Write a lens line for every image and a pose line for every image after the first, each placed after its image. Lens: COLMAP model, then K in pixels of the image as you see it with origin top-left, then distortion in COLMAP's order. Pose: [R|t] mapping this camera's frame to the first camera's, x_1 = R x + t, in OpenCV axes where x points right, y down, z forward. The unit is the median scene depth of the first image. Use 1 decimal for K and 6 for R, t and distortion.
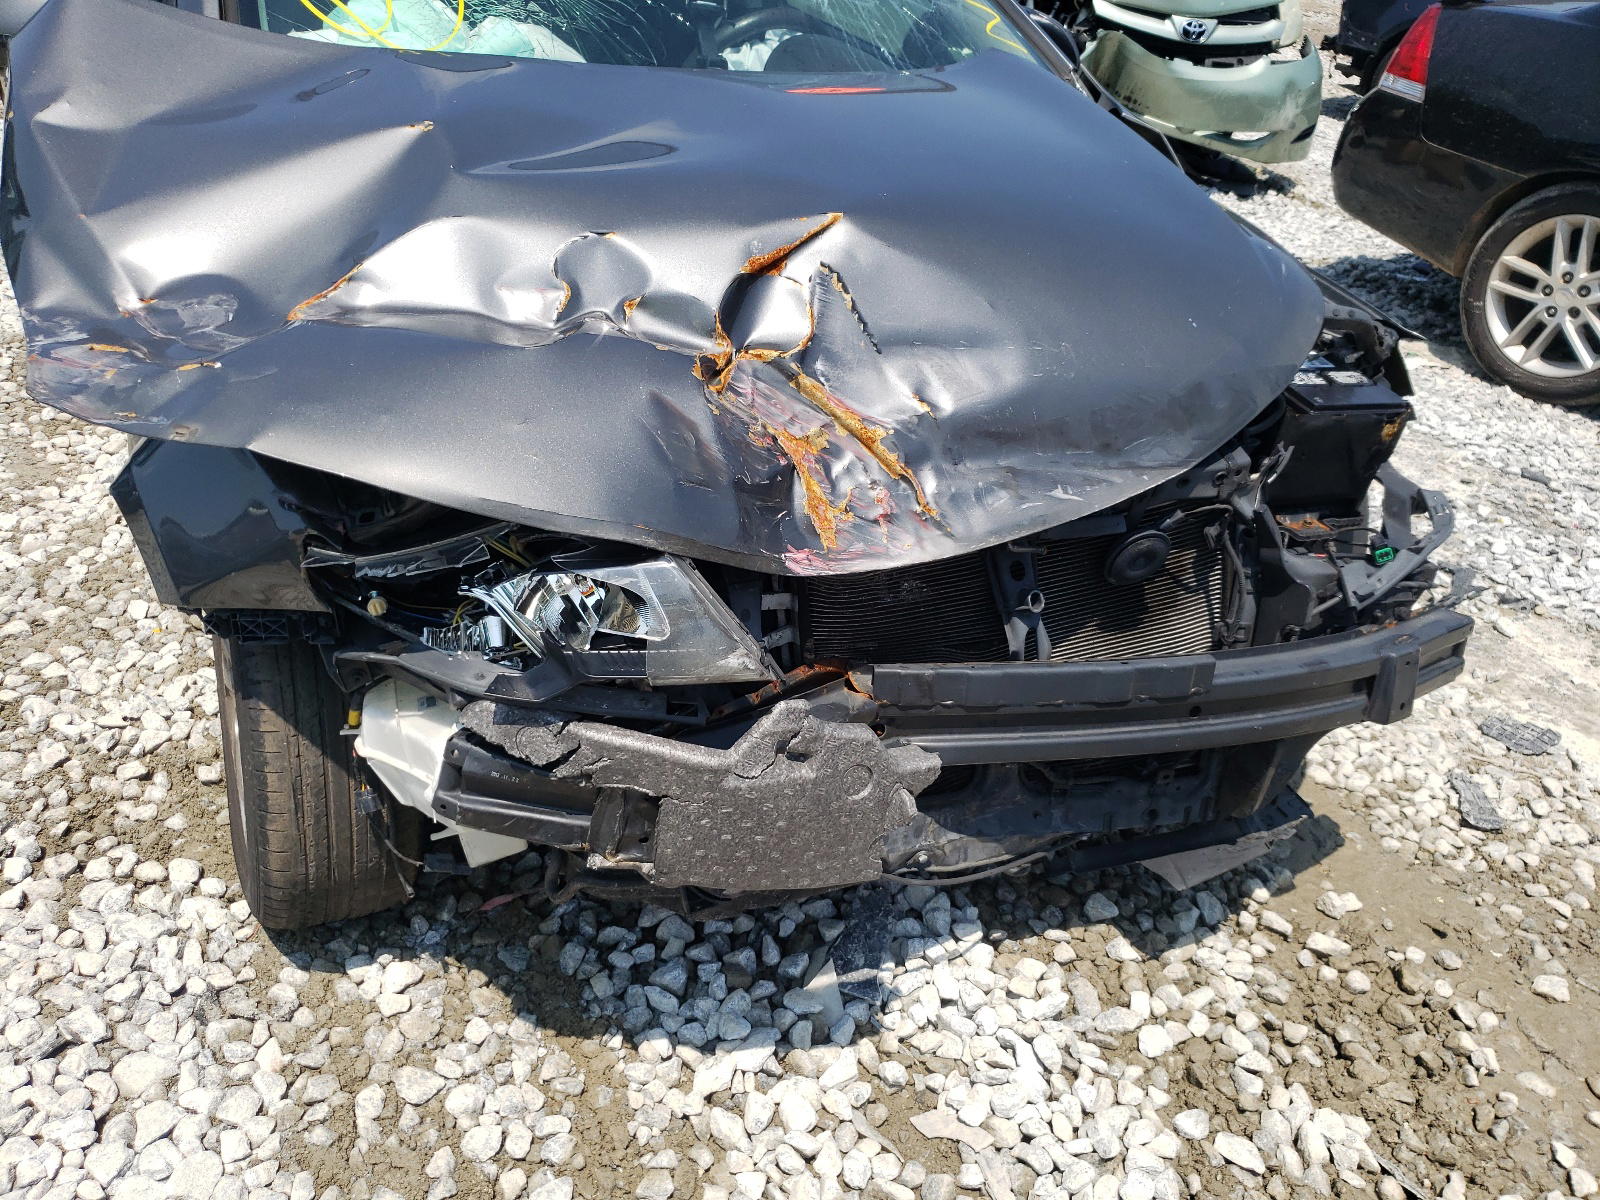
lens RADIAL K [[1297.6, 0, 798.9], [0, 1297.6, 541.0], [0, 0, 1]] dist [-0.042485, 0.087079]
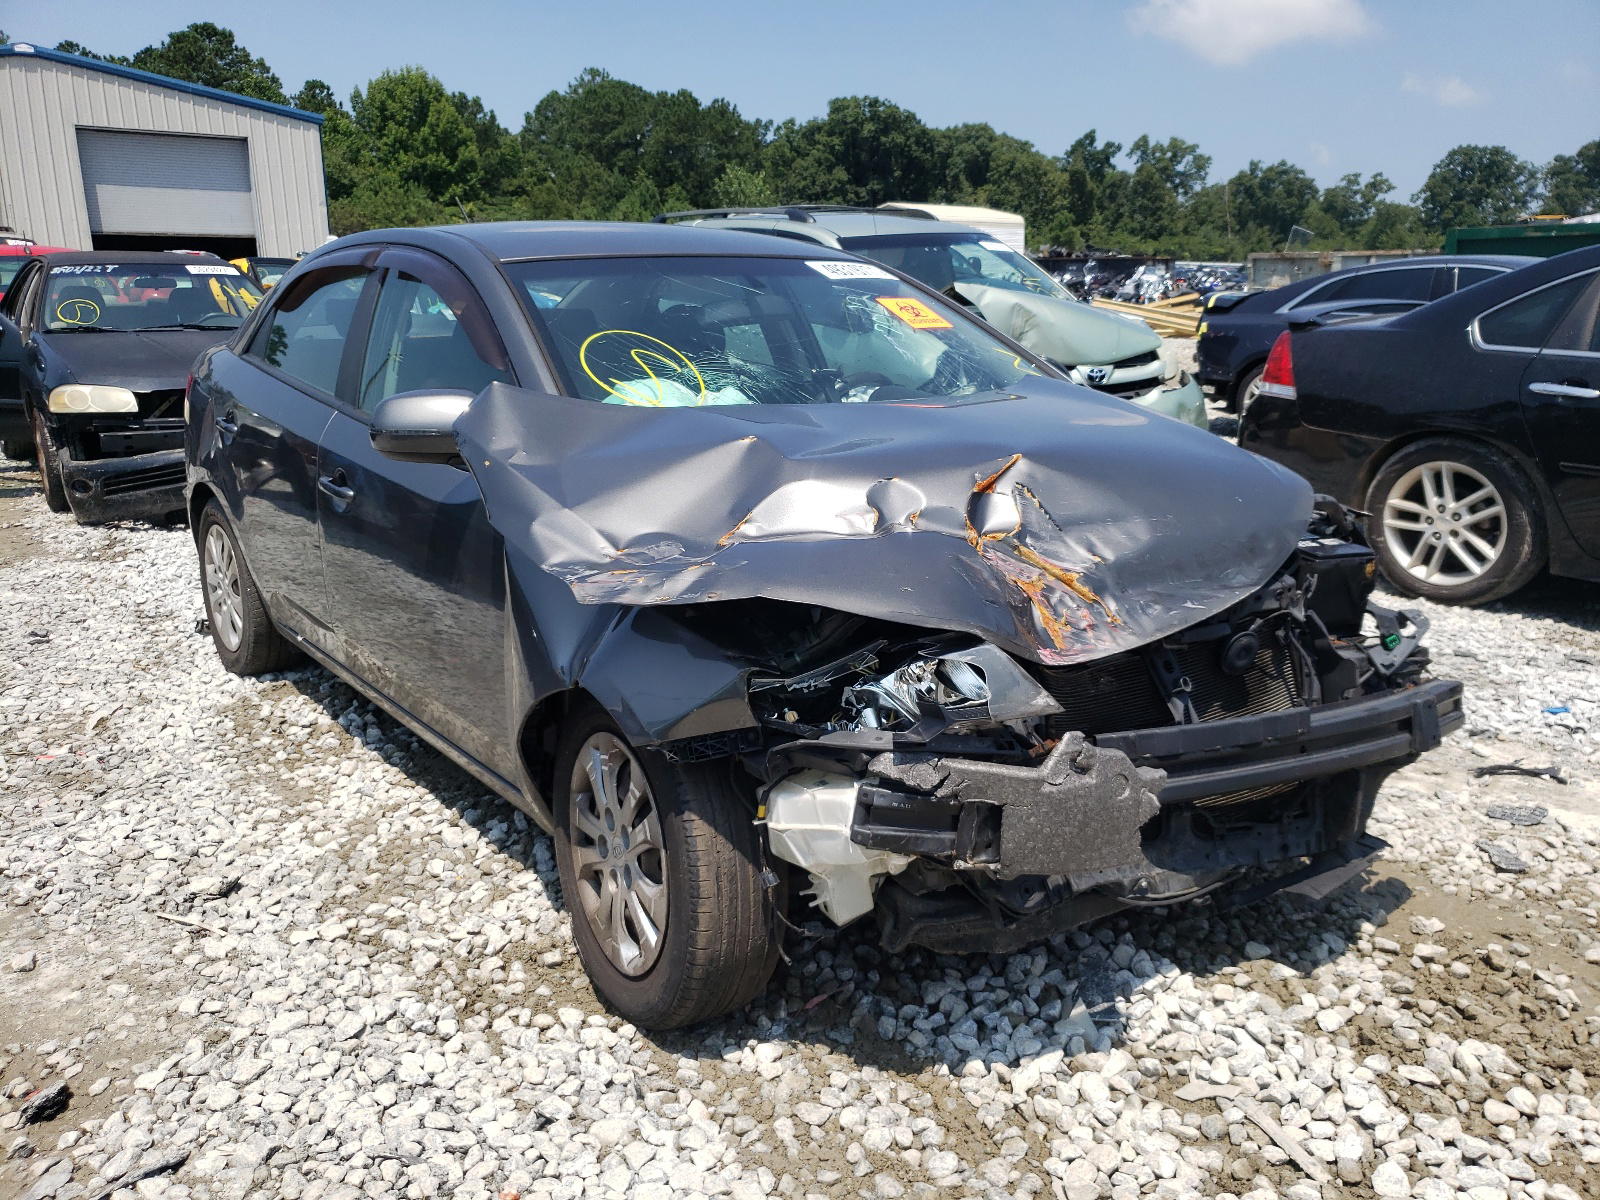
lens RADIAL K [[1297.6, 0, 798.9], [0, 1297.6, 541.0], [0, 0, 1]] dist [-0.042485, 0.087079]
pose [[0.988471, -0.126429, 0.083316, -0.313190], [0.145318, 0.946693, -0.287497, 0.221255], [-0.042527, 0.296290, 0.954151, -0.393378]]
